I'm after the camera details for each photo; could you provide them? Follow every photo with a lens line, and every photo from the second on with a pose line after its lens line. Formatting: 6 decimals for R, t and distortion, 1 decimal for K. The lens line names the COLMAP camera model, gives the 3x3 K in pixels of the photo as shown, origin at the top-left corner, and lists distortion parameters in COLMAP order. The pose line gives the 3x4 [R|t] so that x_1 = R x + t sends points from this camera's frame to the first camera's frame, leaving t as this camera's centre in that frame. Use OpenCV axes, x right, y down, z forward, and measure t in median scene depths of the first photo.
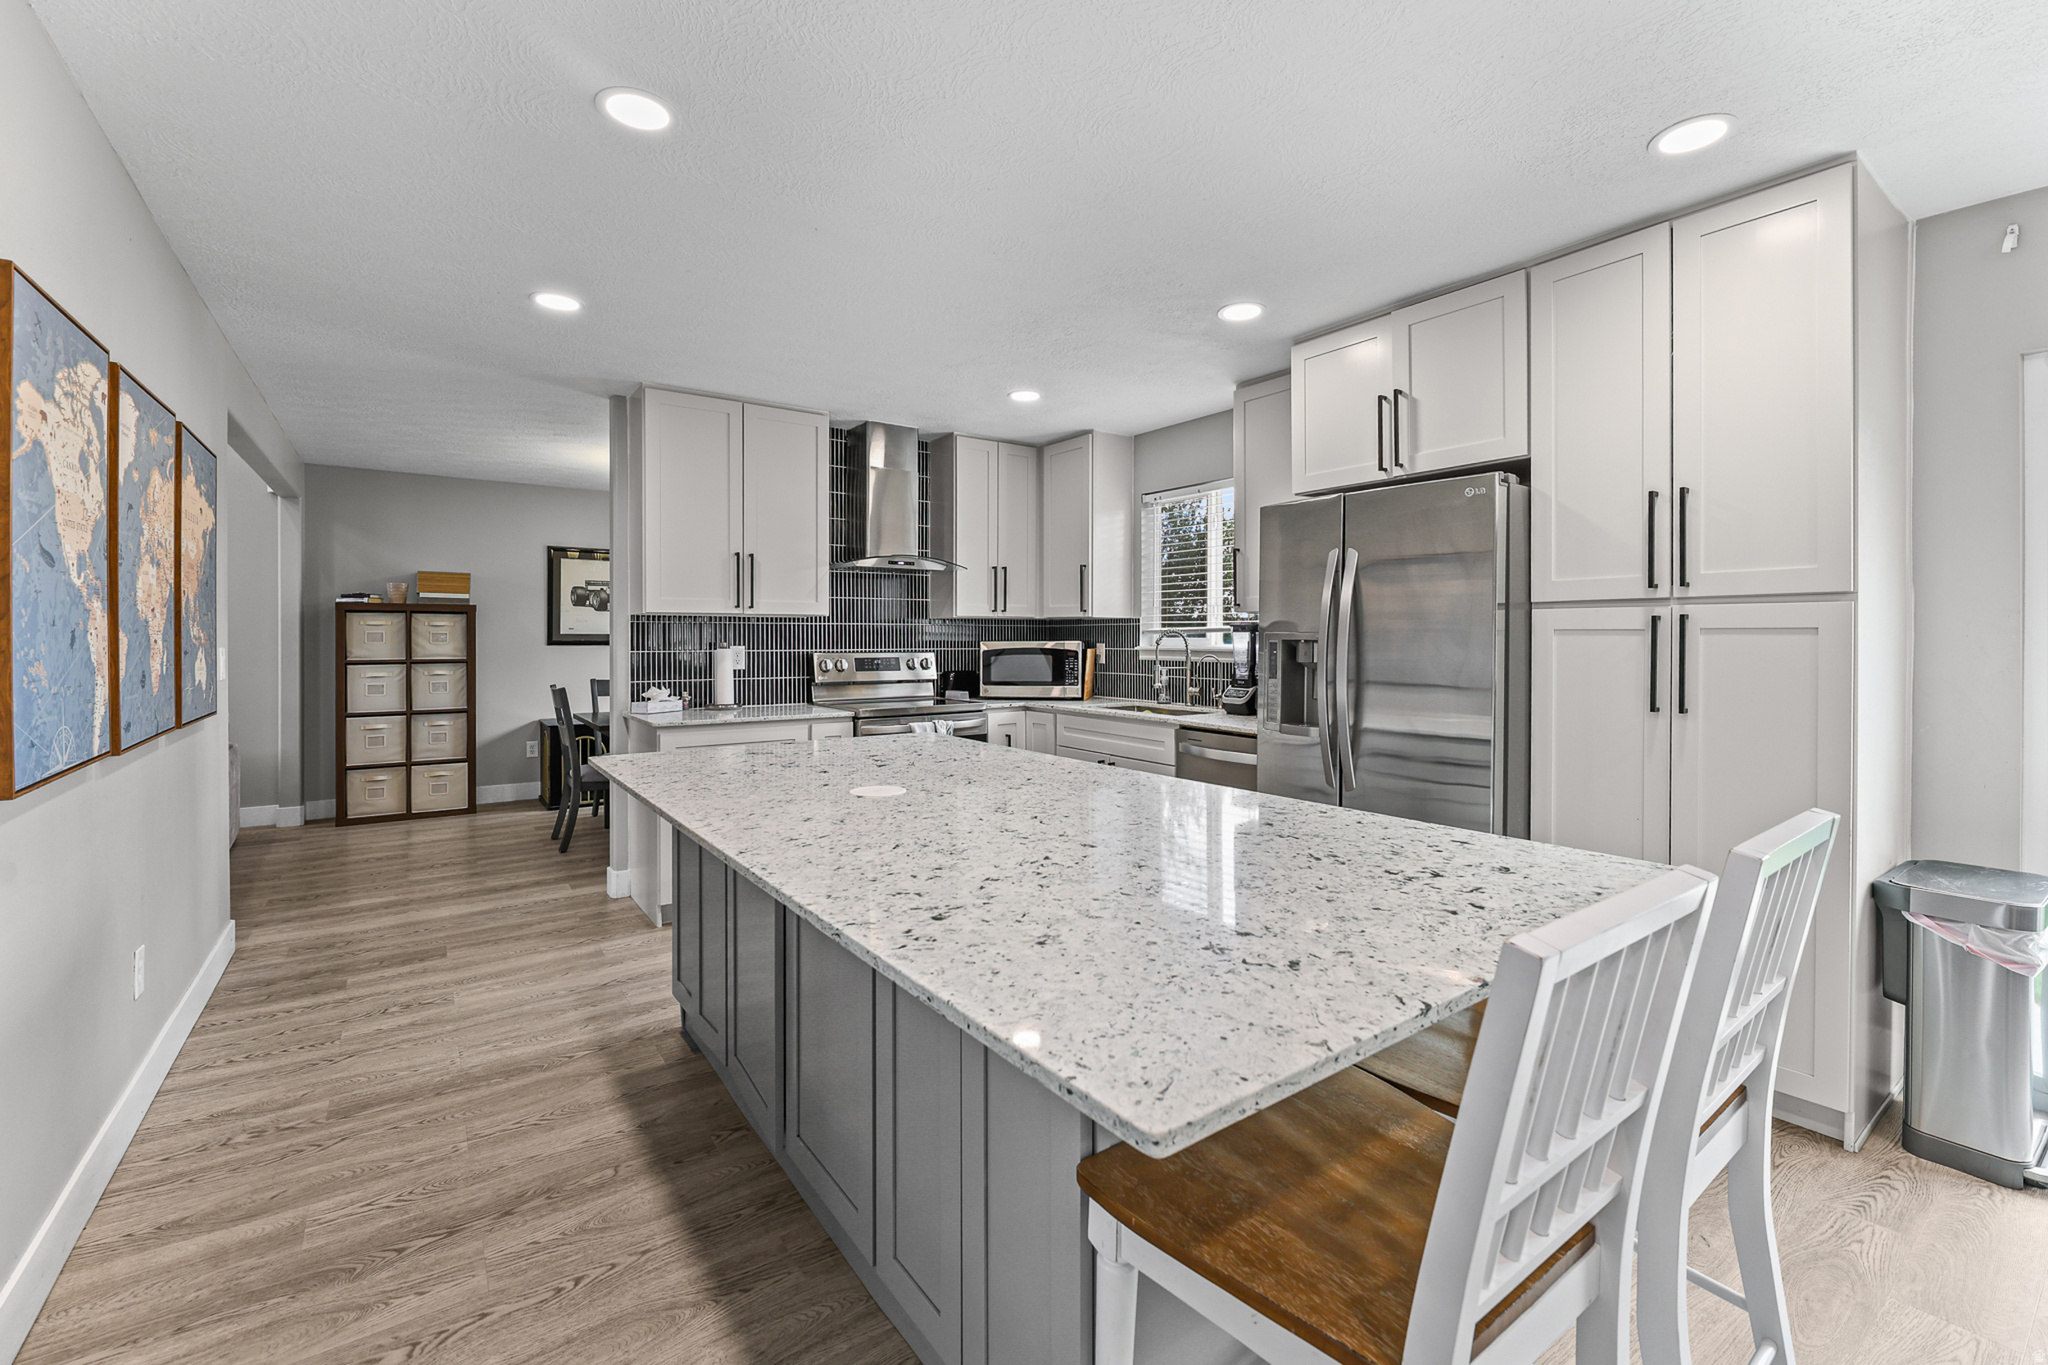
lens RADIAL K [[863.9, 0, 1048.4], [0, 863.9, 637.9], [0, 0, 1]] dist [0.001231, -0.000928]
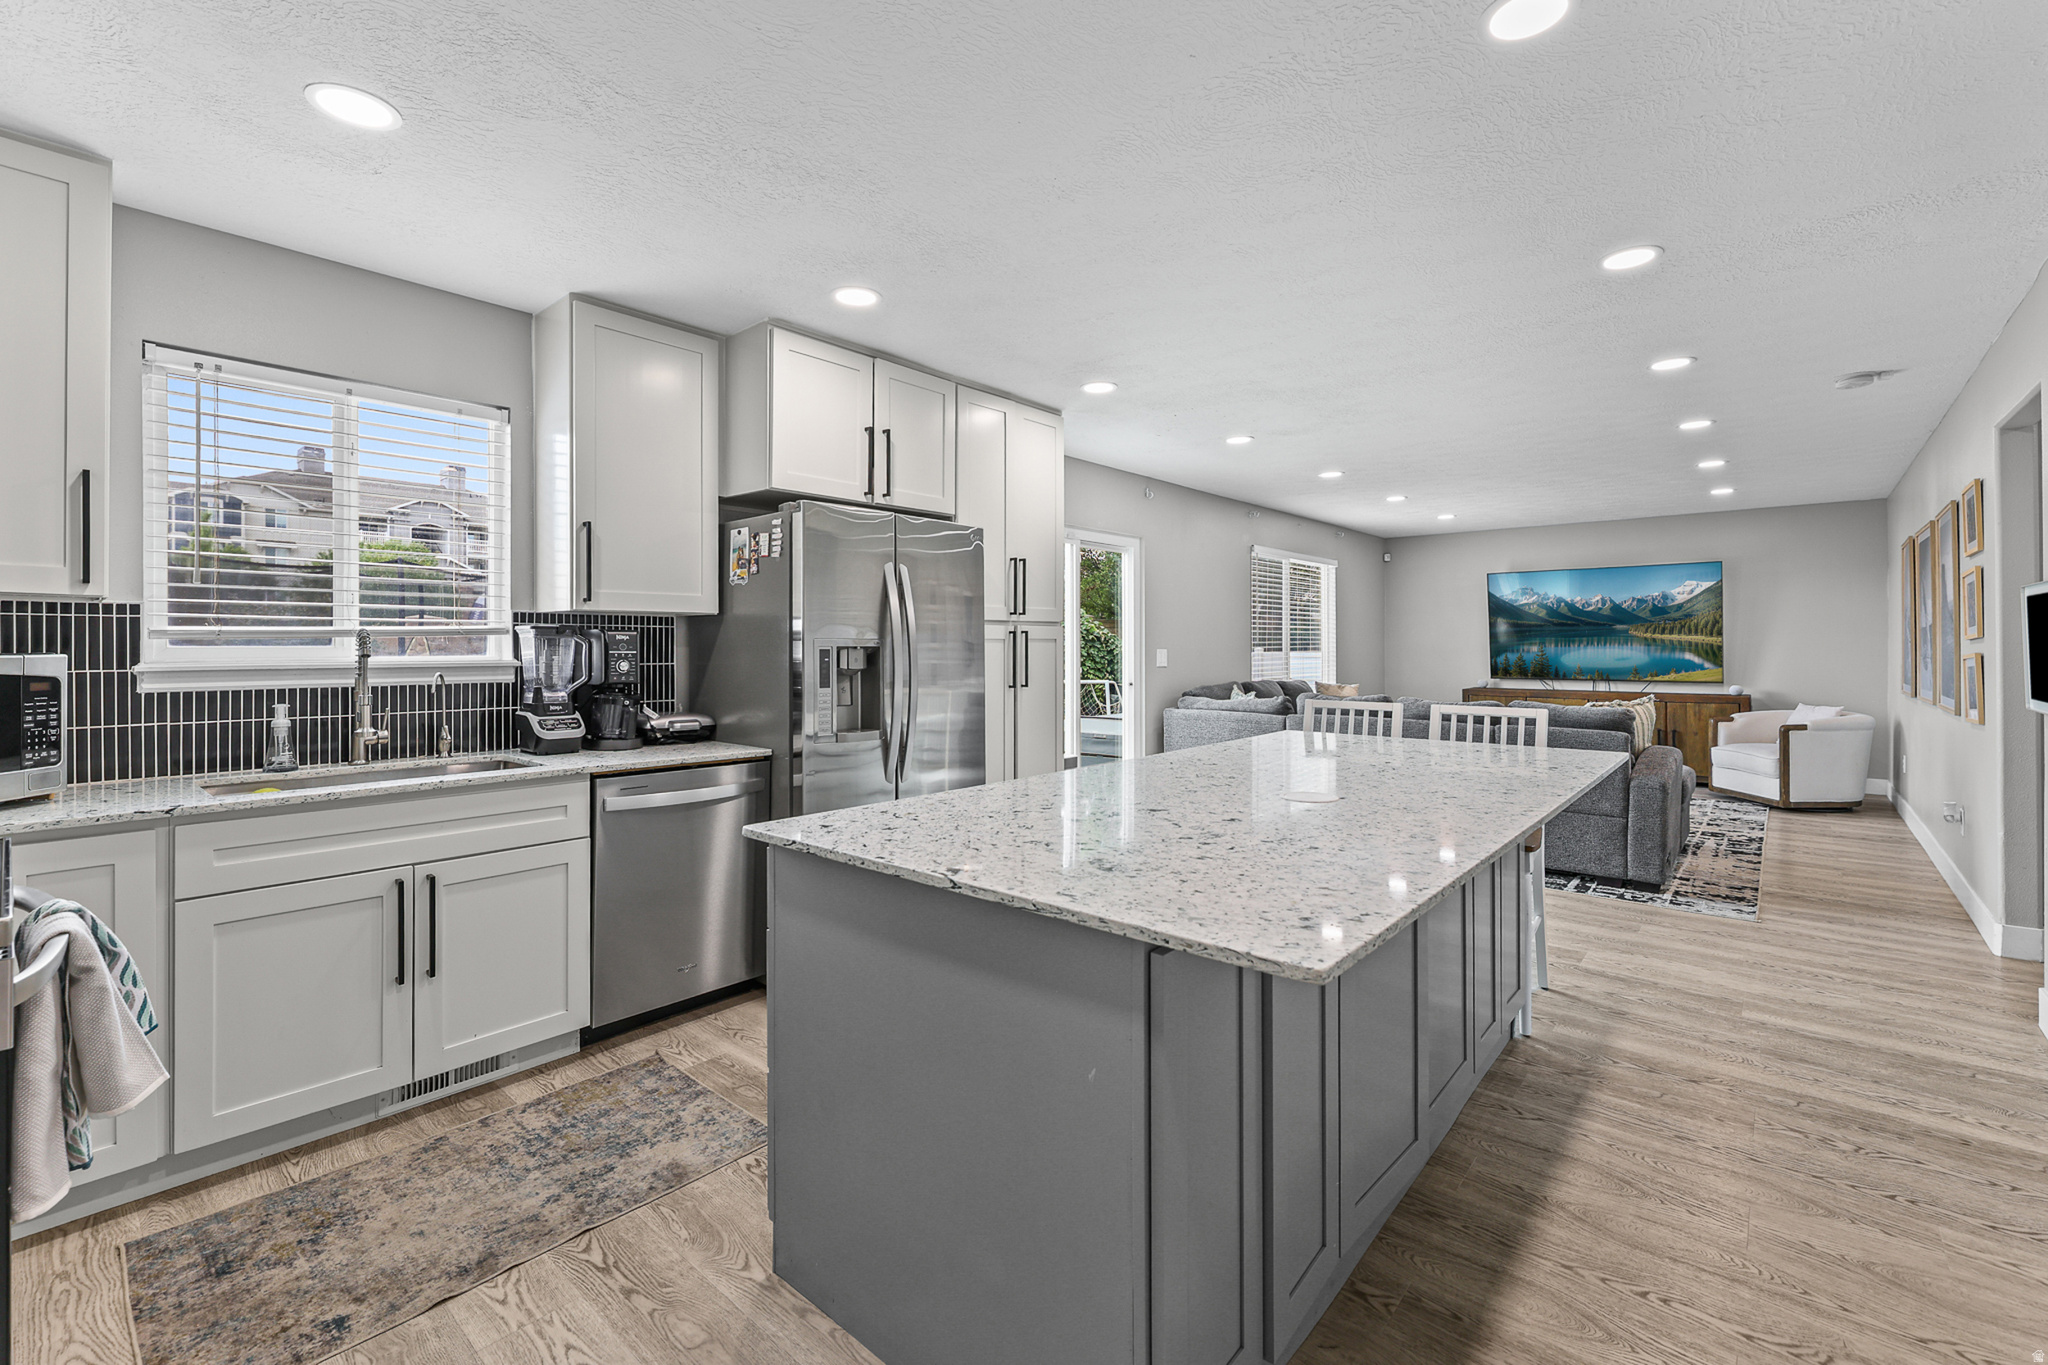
lens RADIAL K [[863.9, 0, 1019.8], [0, 863.9, 647.4], [0, 0, 1]] dist [0.001231, -0.000928]
pose [[-0.208666, -0.002975, 0.977983, -0.609822], [0.002794, 0.999989, 0.003639, 0.000180], [-0.977983, 0.003491, -0.208655, 0.852711]]
